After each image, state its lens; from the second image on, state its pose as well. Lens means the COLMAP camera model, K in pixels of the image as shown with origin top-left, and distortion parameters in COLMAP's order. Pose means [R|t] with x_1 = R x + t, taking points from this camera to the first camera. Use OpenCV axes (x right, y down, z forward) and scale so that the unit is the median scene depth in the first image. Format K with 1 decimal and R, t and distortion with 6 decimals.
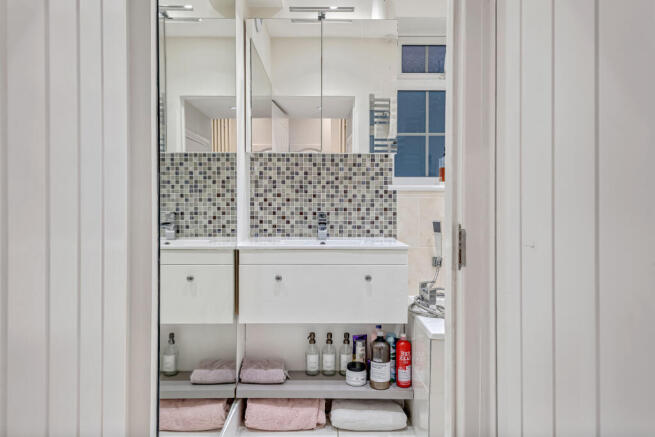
lens RADIAL K [[293.4, 0, 326.9], [0, 293.4, 218.6], [0, 0, 1]] dist [-0.005111, -0.000698]
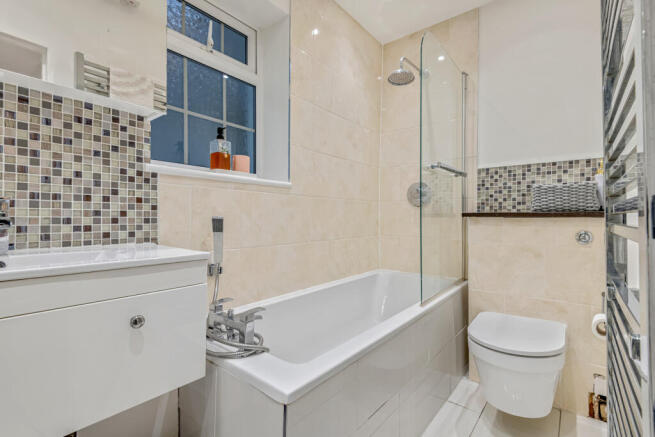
lens RADIAL K [[293.4, 0, 329.3], [0, 293.4, 217.8], [0, 0, 1]] dist [-0.005111, -0.000698]
pose [[0.646233, -0.001061, 0.763139, -0.023107], [0.006534, 0.999970, -0.004143, 0.013457], [-0.763112, 0.007664, 0.646221, 0.259358]]
